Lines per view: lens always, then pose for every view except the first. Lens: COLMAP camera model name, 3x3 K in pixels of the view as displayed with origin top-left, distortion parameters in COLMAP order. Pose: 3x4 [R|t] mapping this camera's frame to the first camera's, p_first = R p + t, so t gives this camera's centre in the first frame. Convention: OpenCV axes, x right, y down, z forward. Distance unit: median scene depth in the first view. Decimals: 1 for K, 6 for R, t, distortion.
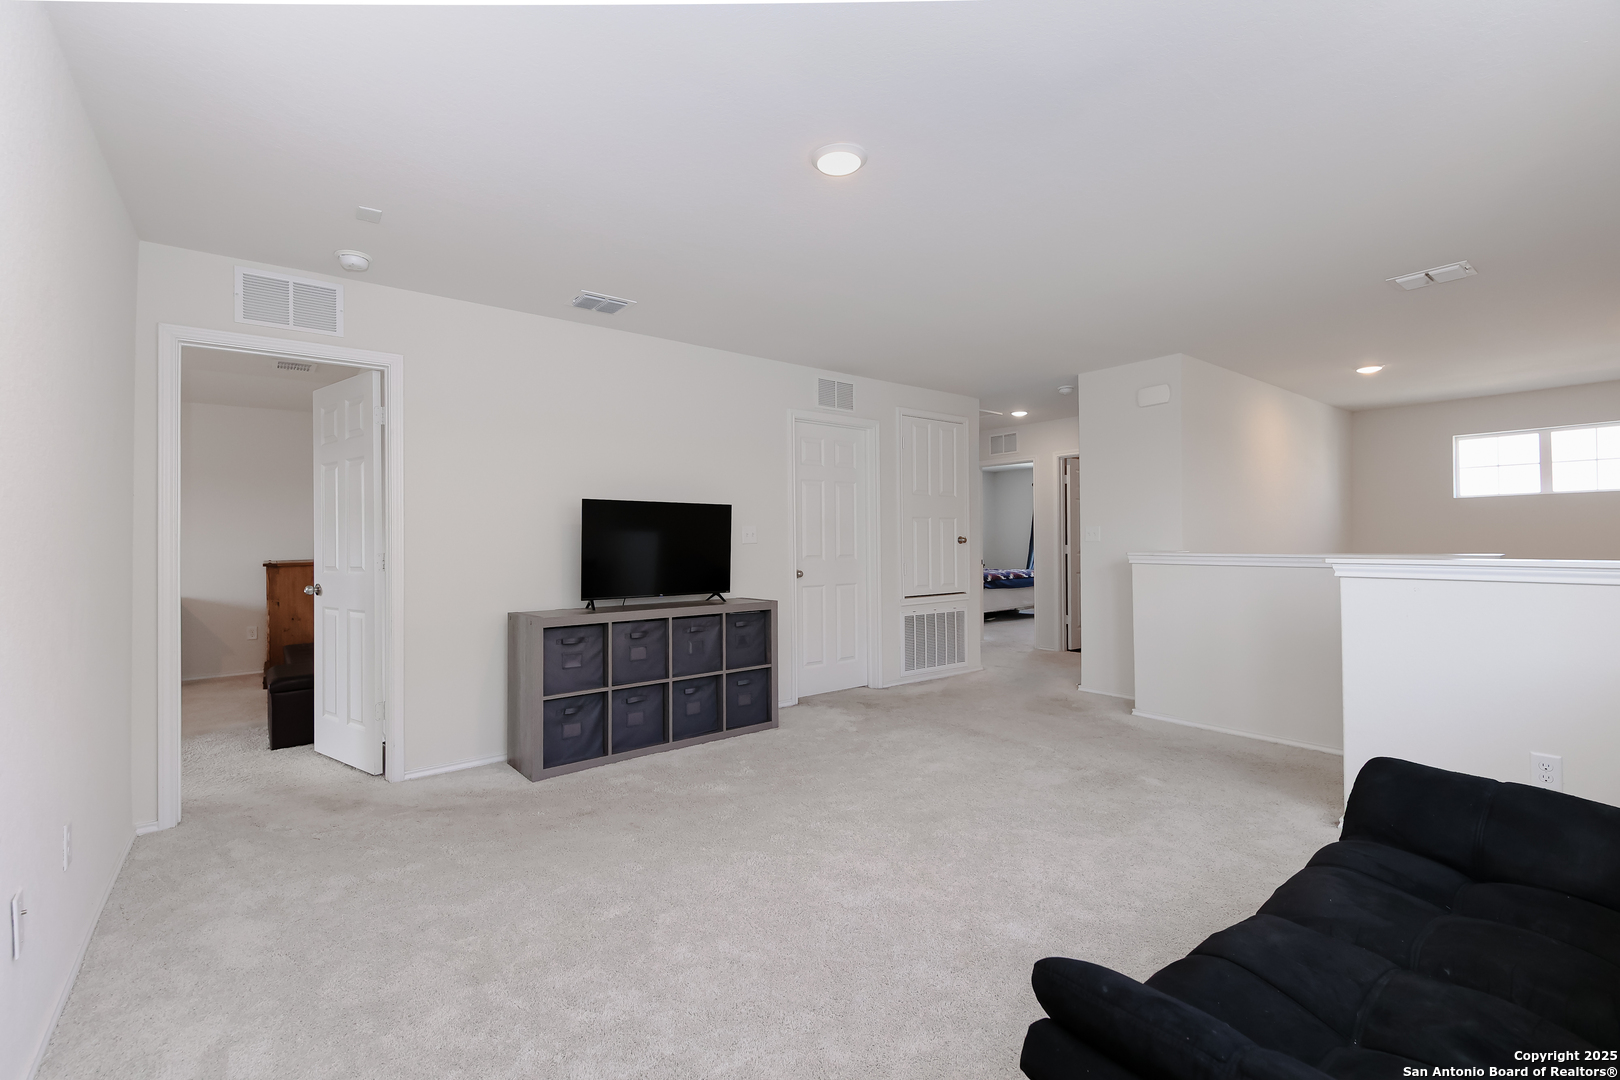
lens RADIAL K [[672.1, 0, 807.7], [0, 672.1, 546.7], [0, 0, 1]] dist [-0.004902, -0.000341]
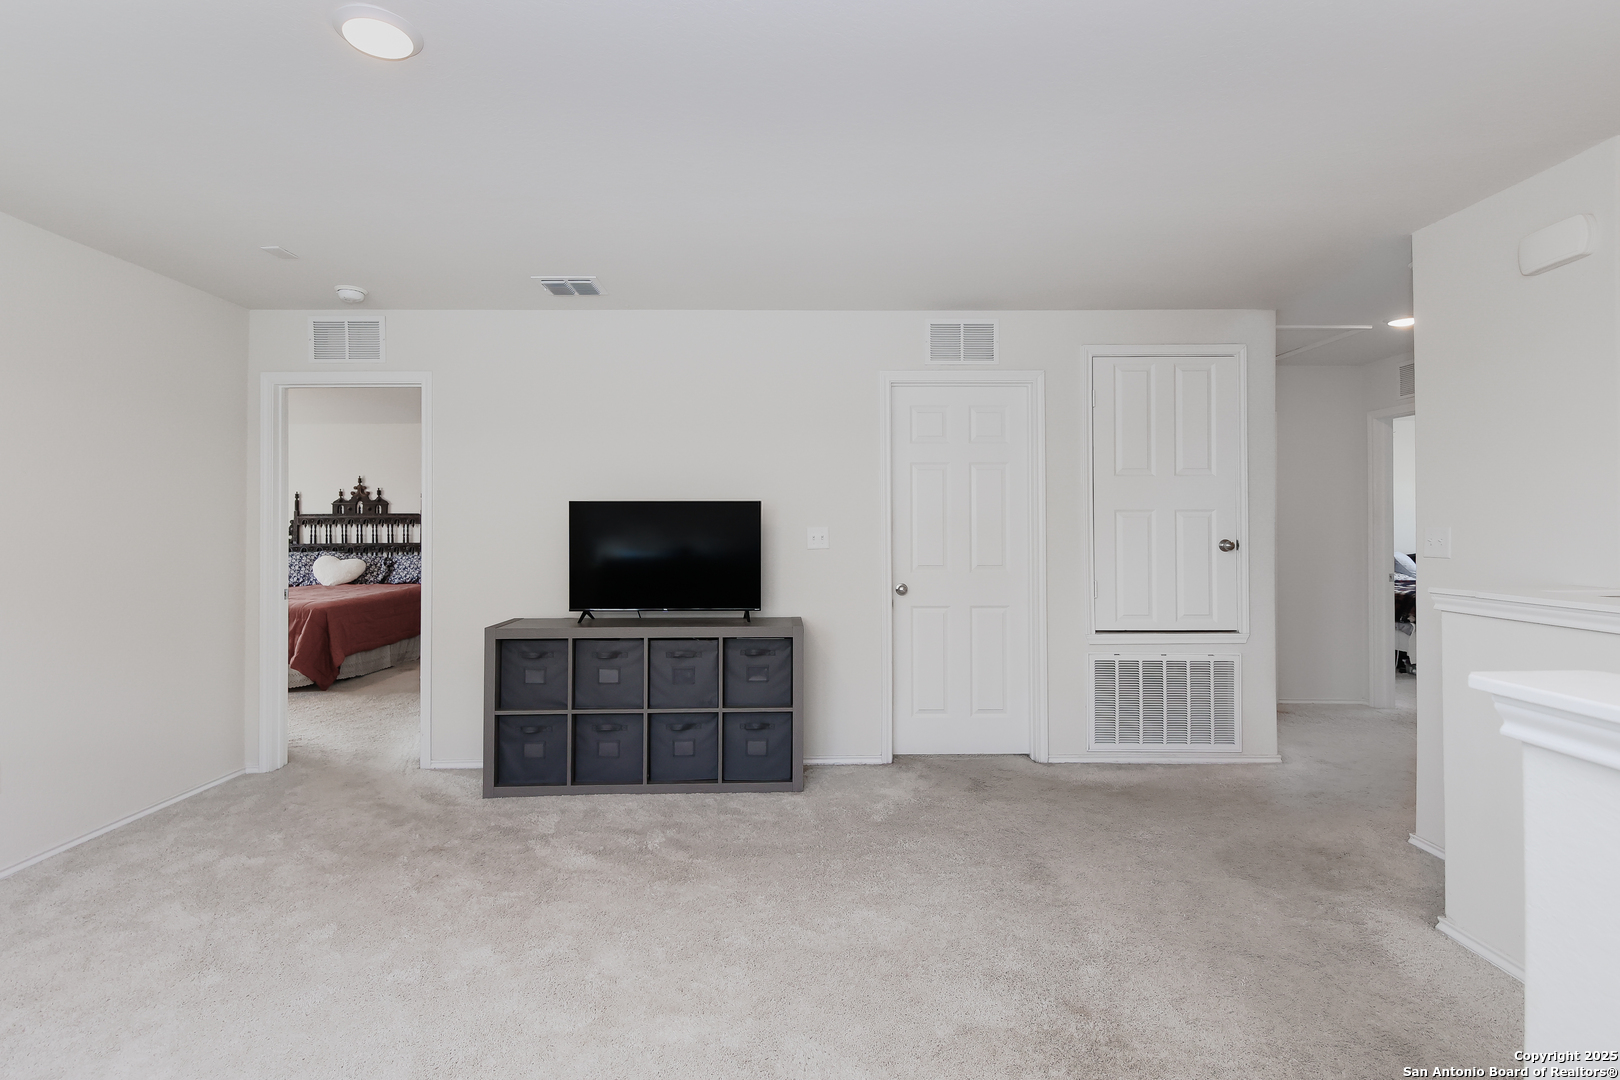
lens RADIAL K [[719.5, 0, 810.0], [0, 719.5, 530.8], [0, 0, 1]] dist [0.002874, -0.005816]
pose [[0.803498, 0.005540, -0.595281, 0.458875], [-0.007778, 0.999969, -0.001193, -0.027903], [0.595256, 0.005589, 0.803516, 0.354409]]
